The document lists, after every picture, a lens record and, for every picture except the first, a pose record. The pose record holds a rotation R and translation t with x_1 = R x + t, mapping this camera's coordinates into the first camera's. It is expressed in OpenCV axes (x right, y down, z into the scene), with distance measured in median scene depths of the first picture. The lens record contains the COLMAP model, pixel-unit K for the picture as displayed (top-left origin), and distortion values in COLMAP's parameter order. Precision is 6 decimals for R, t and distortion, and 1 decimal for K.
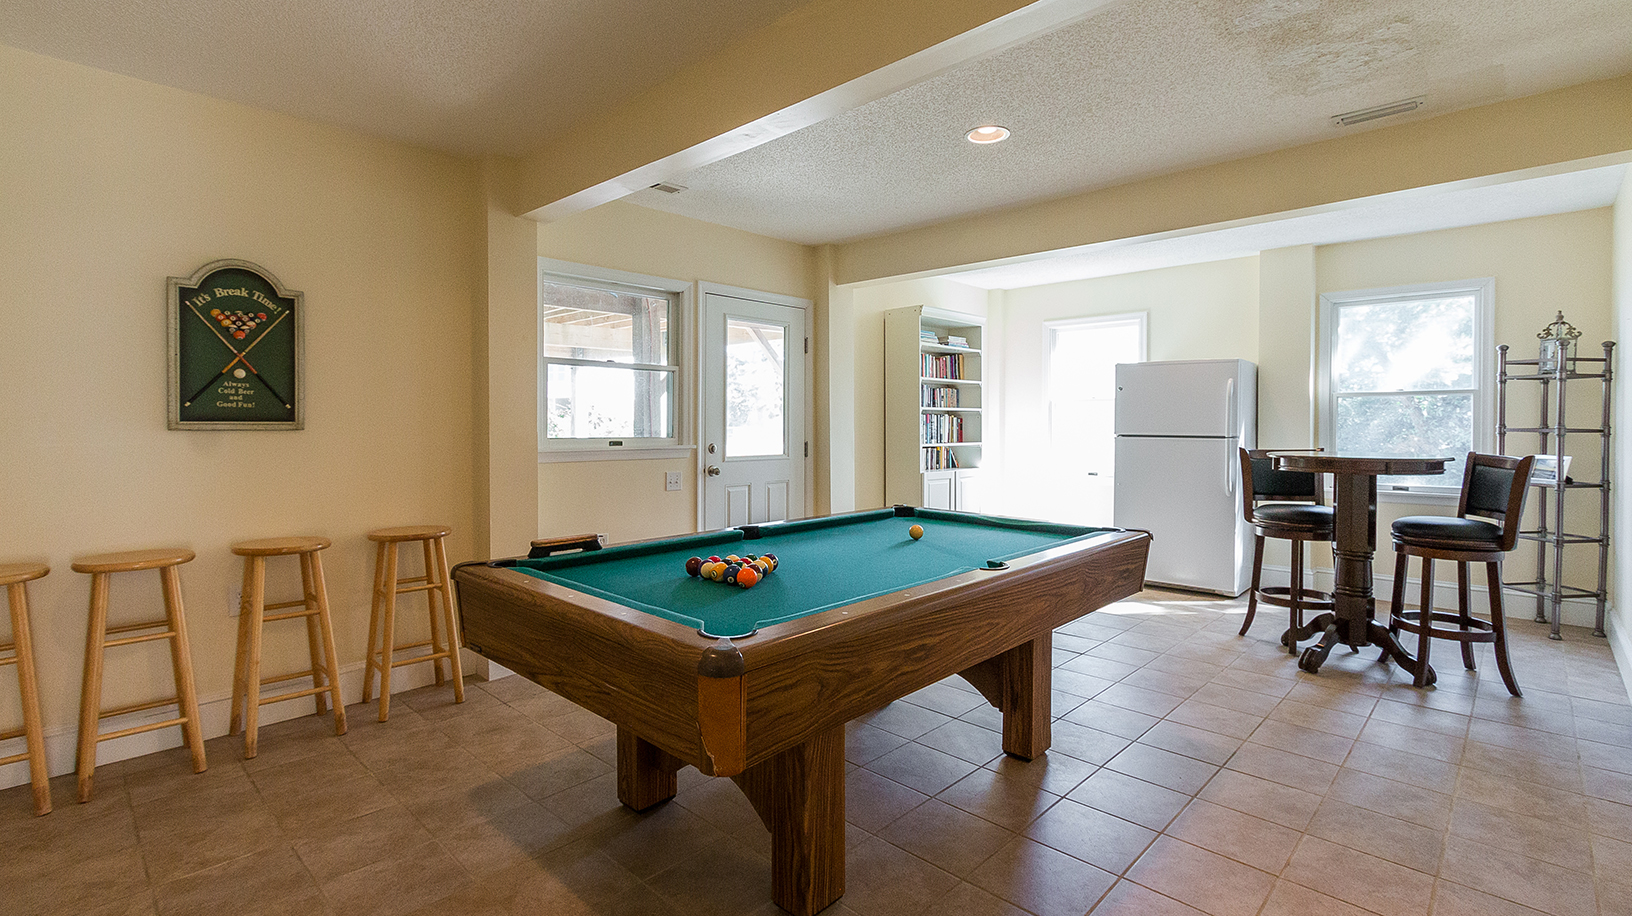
lens RADIAL K [[772.3, 0, 824.7], [0, 772.3, 443.6], [0, 0, 1]] dist [-0.000977, 0.000094]
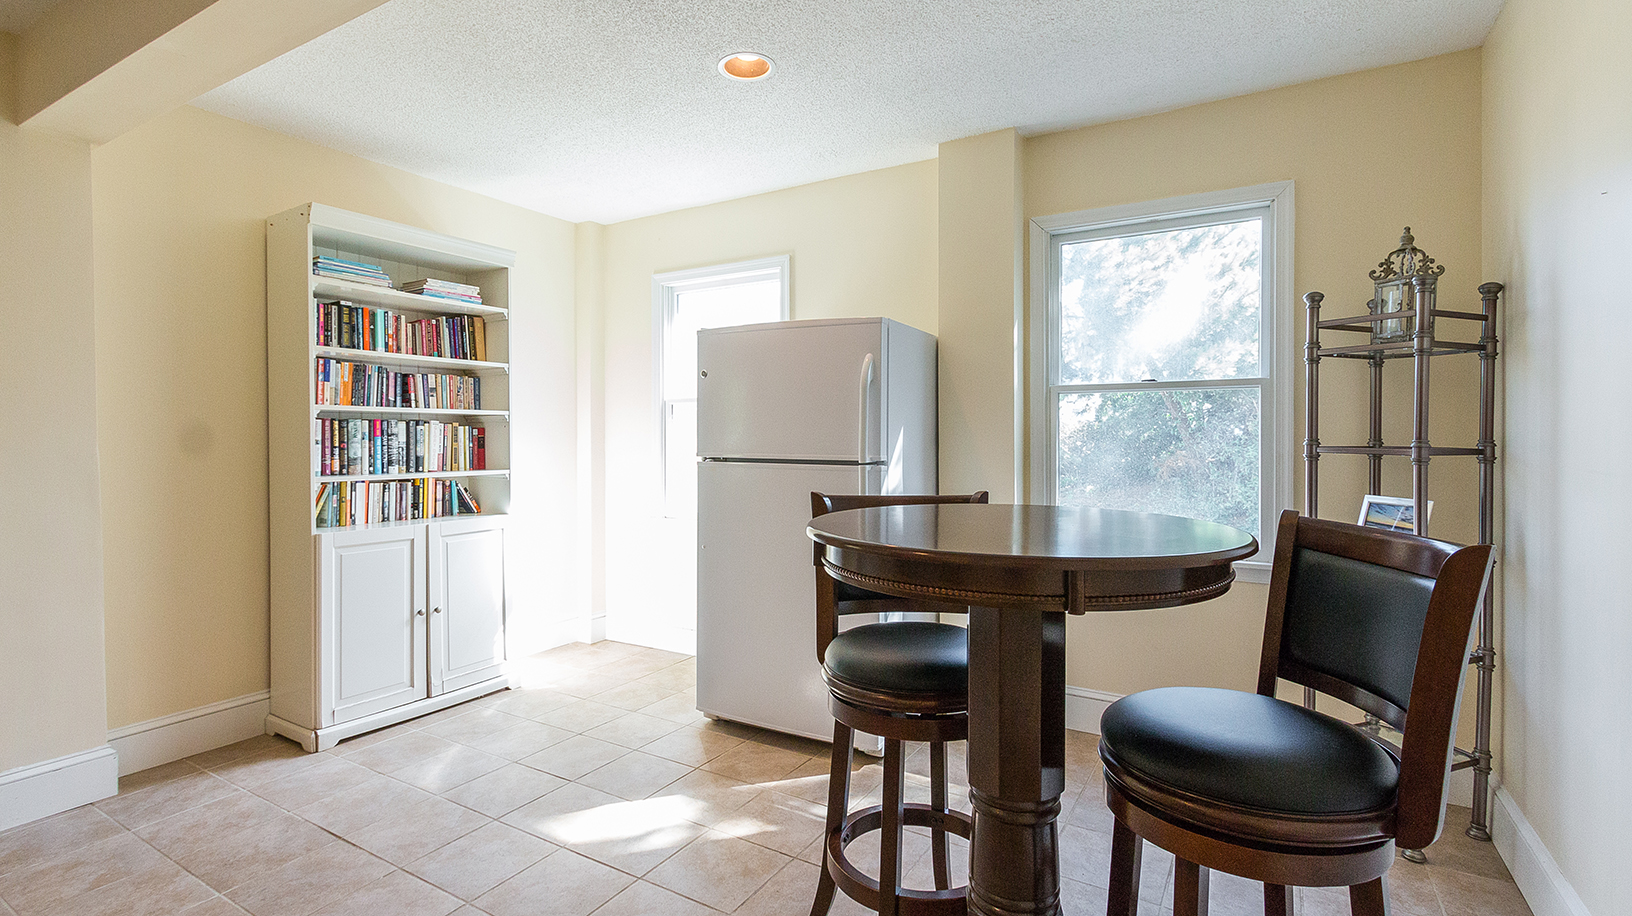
lens RADIAL K [[772.3, 0, 809.0], [0, 772.3, 453.3], [0, 0, 1]] dist [-0.000977, 0.000094]
pose [[0.980588, -0.003842, 0.196040, 0.389722], [0.004691, 0.999982, -0.003866, -0.013201], [-0.196022, 0.004710, 0.980588, 0.493835]]
